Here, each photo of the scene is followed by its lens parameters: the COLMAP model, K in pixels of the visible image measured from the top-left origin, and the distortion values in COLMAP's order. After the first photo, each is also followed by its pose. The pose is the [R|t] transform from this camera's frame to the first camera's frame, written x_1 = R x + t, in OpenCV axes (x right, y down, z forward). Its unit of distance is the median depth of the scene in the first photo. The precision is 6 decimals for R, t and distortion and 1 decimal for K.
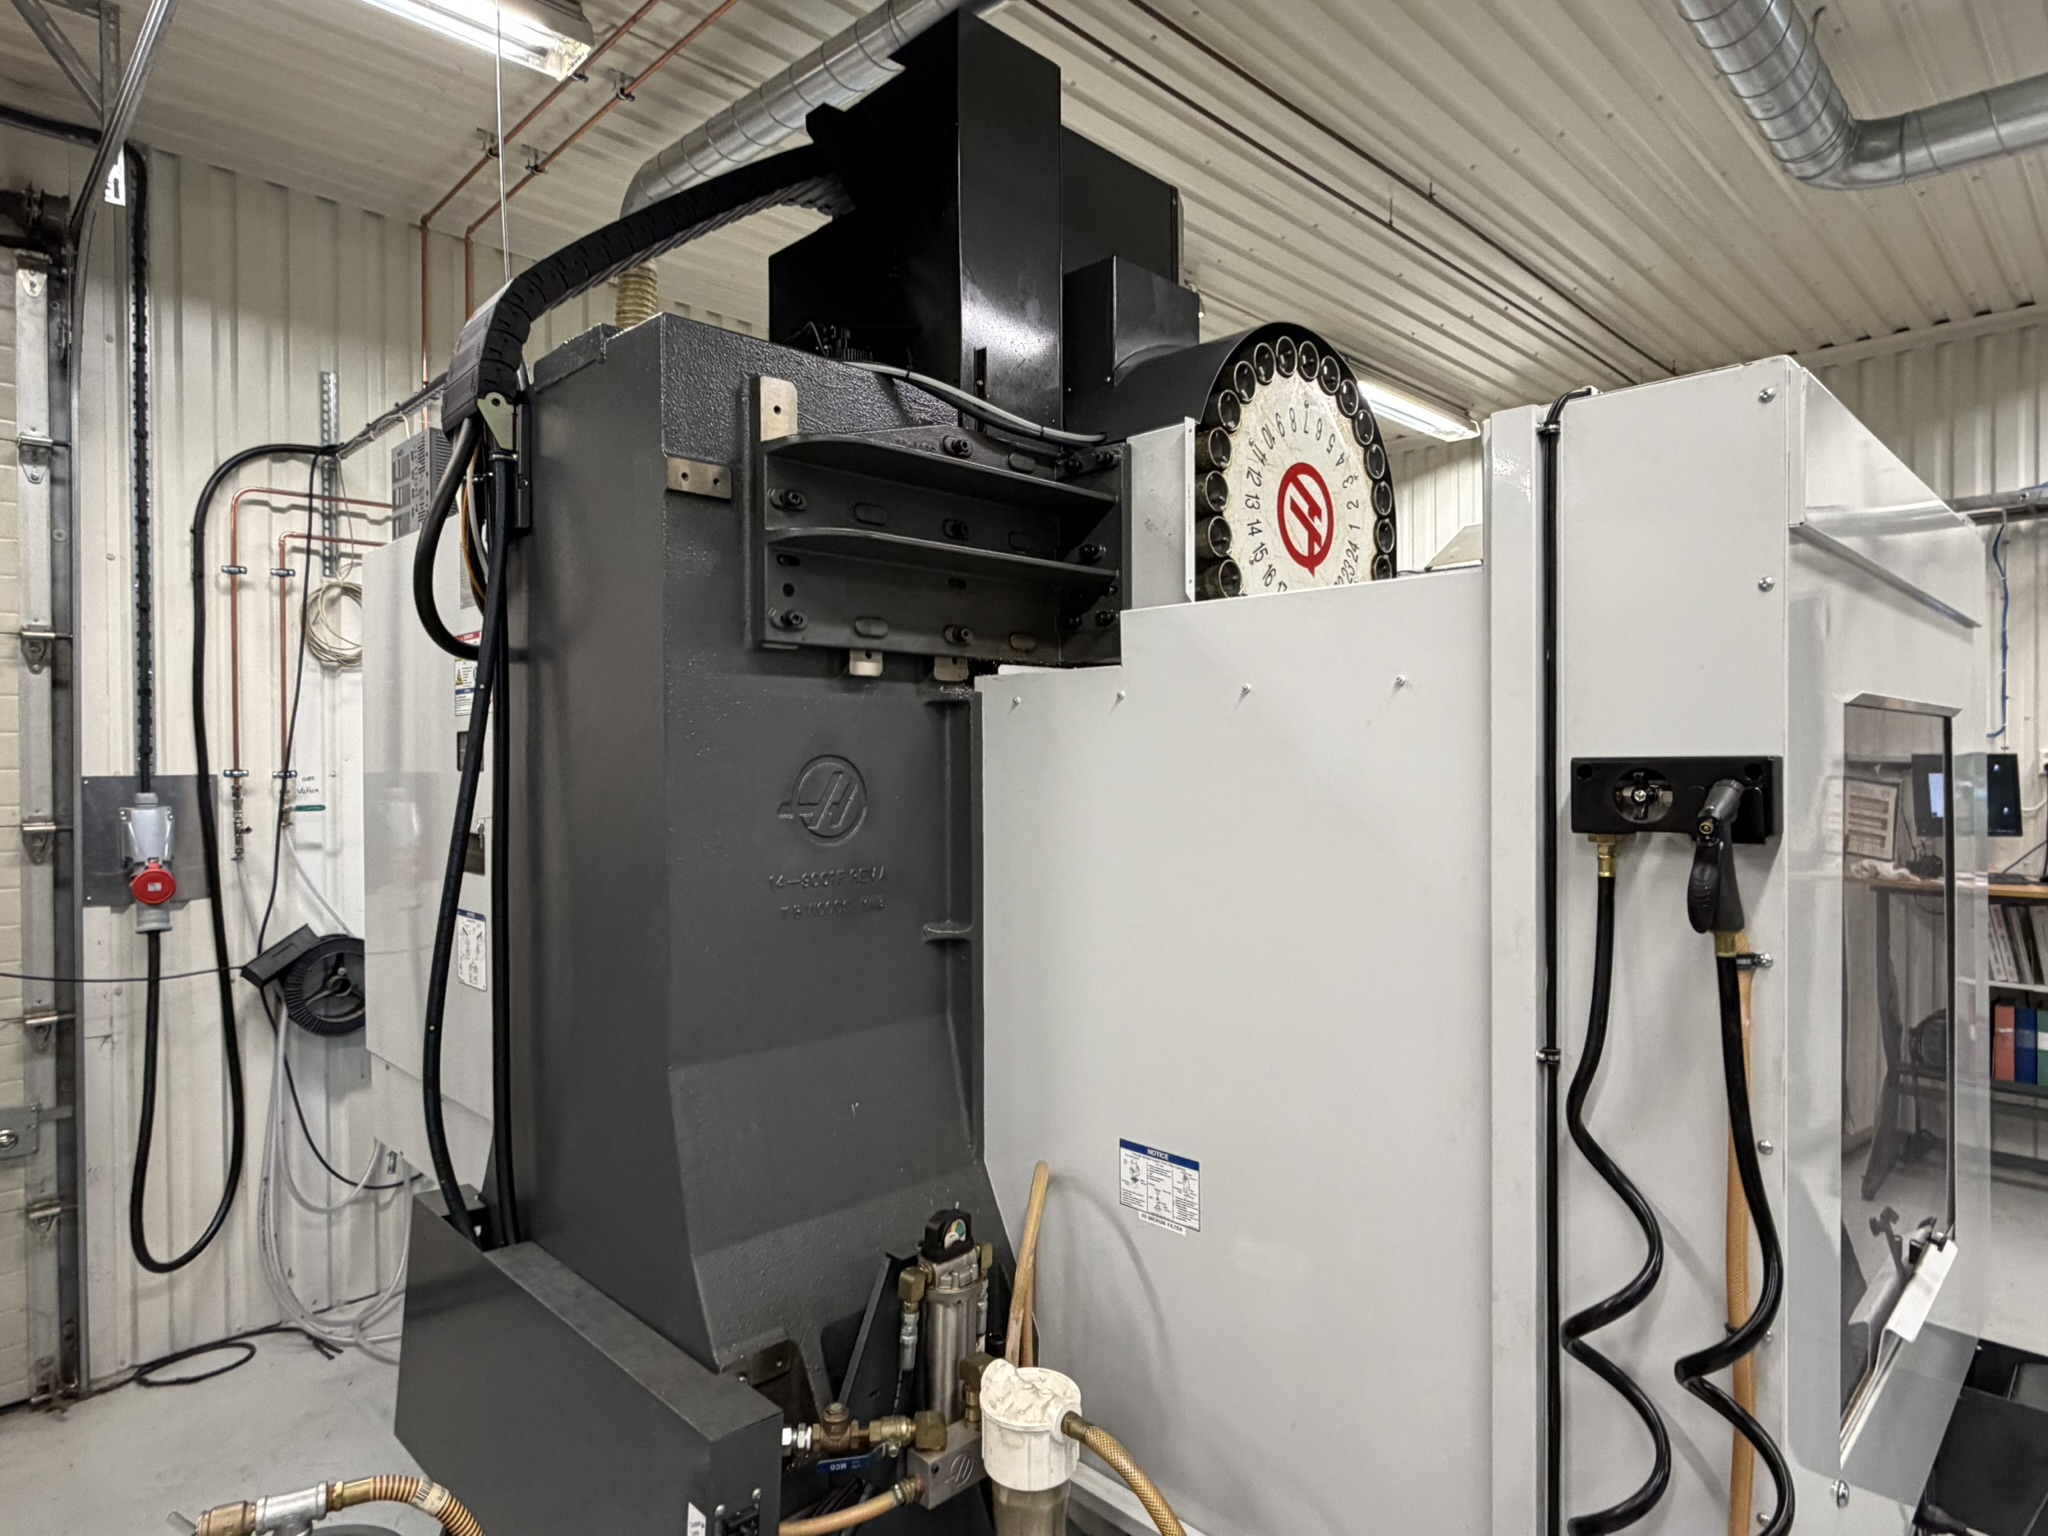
lens RADIAL K [[1162.4, 0, 1029.3], [0, 1162.4, 762.6], [0, 0, 1]] dist [-0.000932, -0.000612]
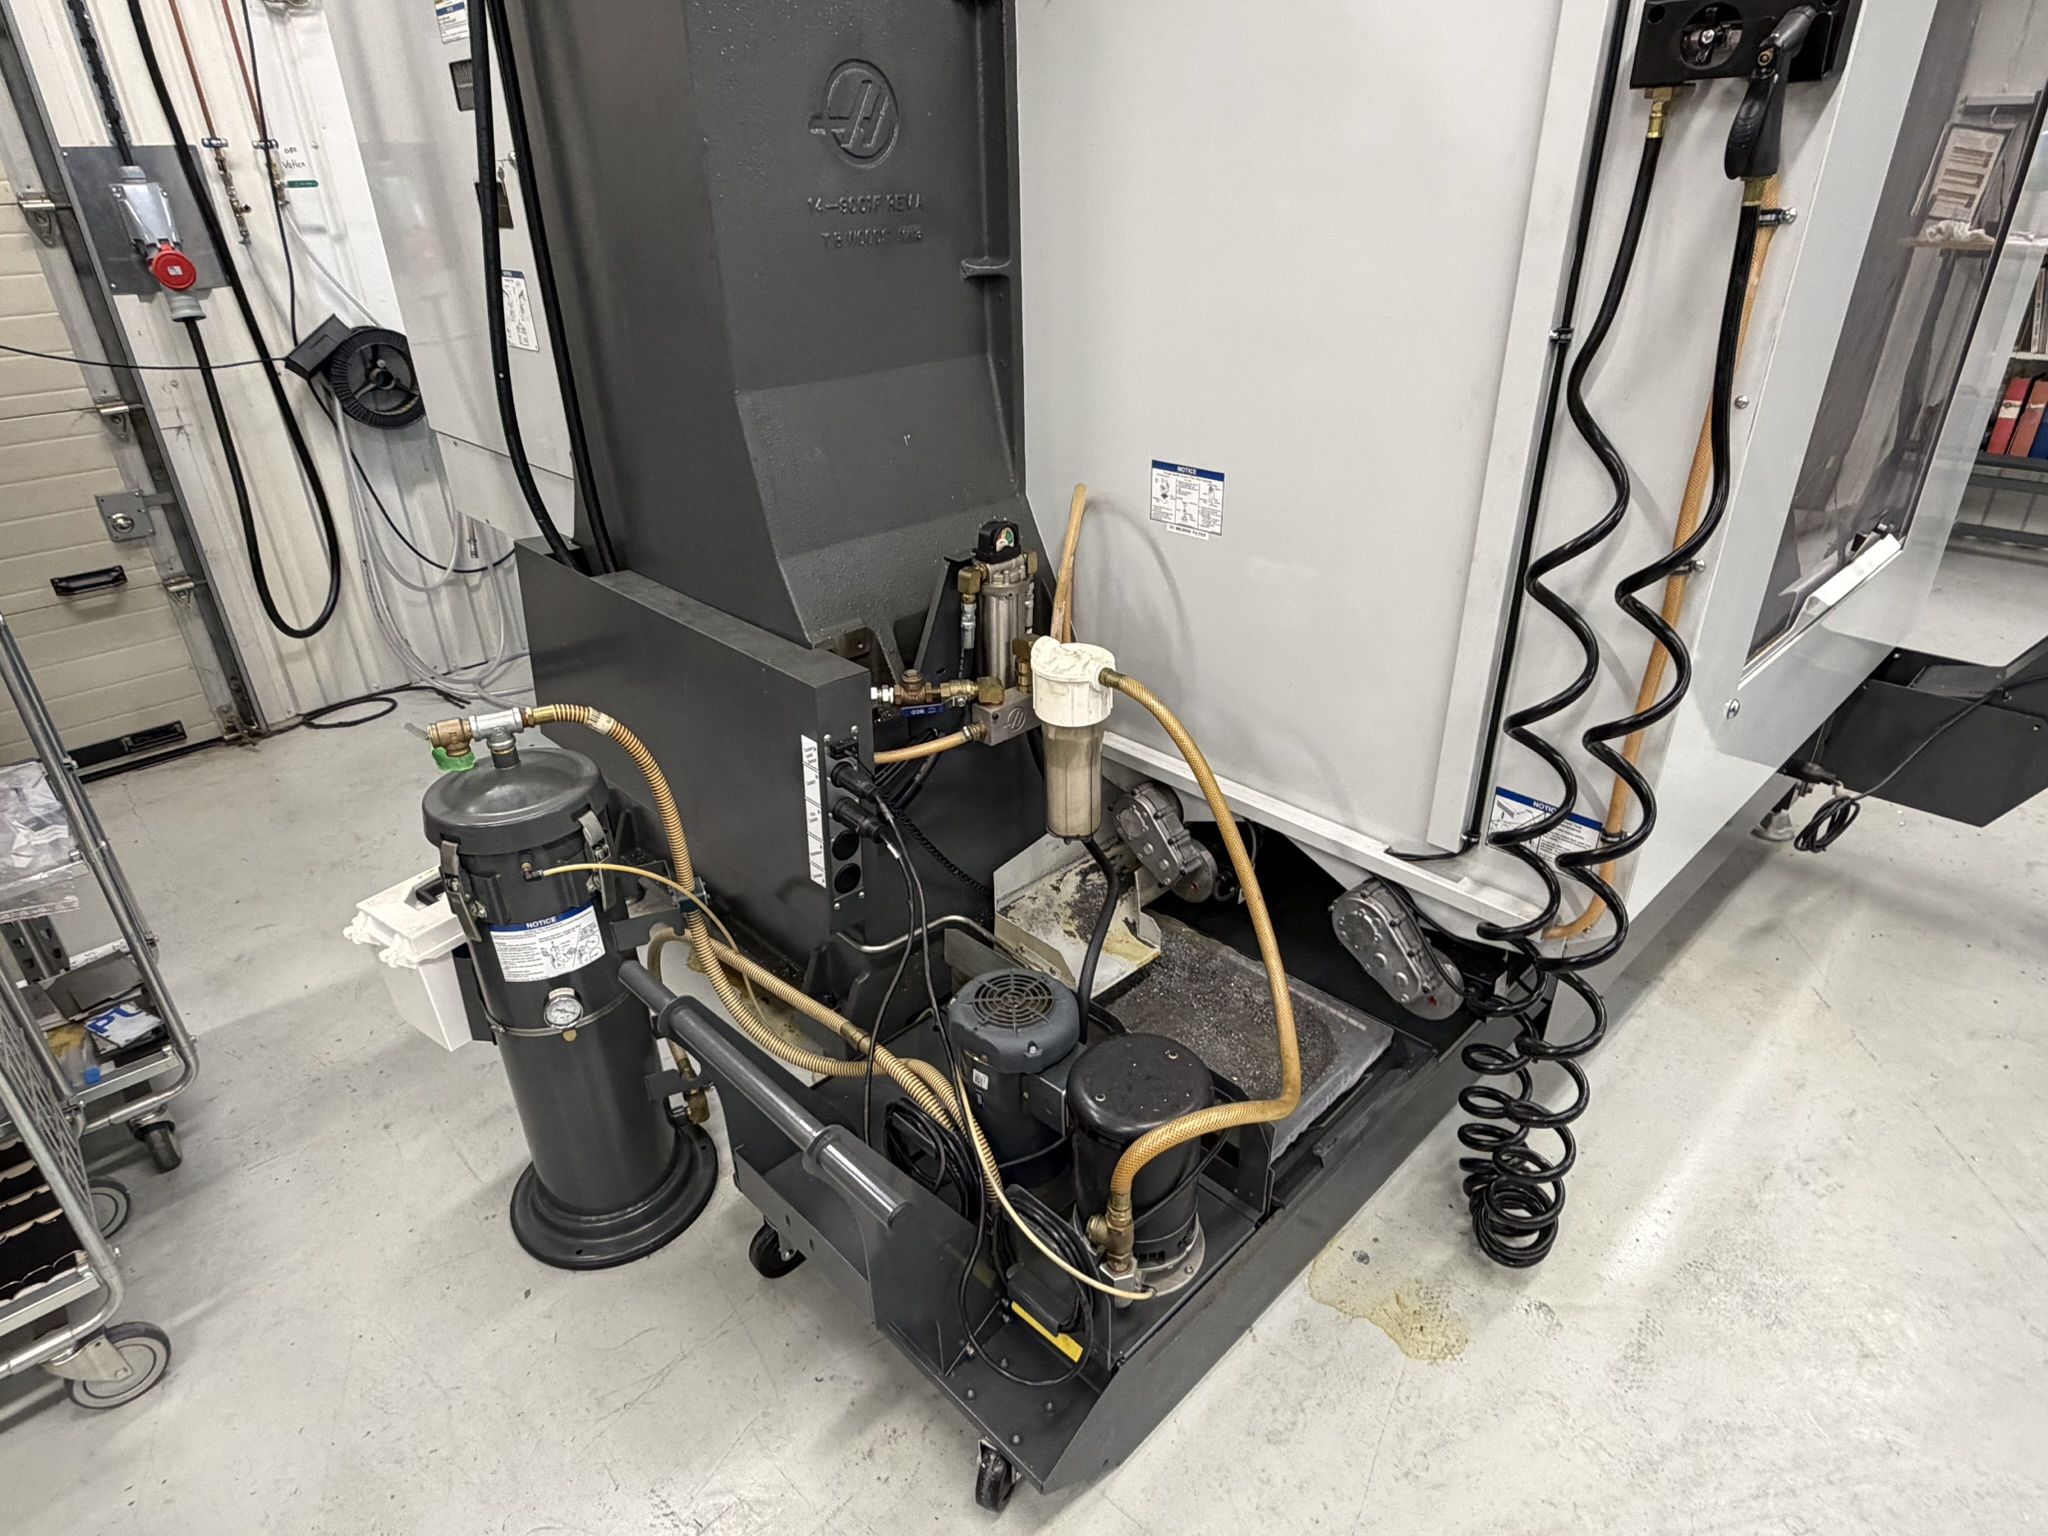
lens RADIAL K [[1162.4, 0, 1021.6], [0, 1162.4, 768.0], [0, 0, 1]] dist [-0.000932, -0.000612]
pose [[0.999654, -0.007156, -0.025320, -0.018209], [0.017941, 0.889297, 0.456978, 0.076826], [0.019247, -0.457274, 0.889118, -0.100583]]
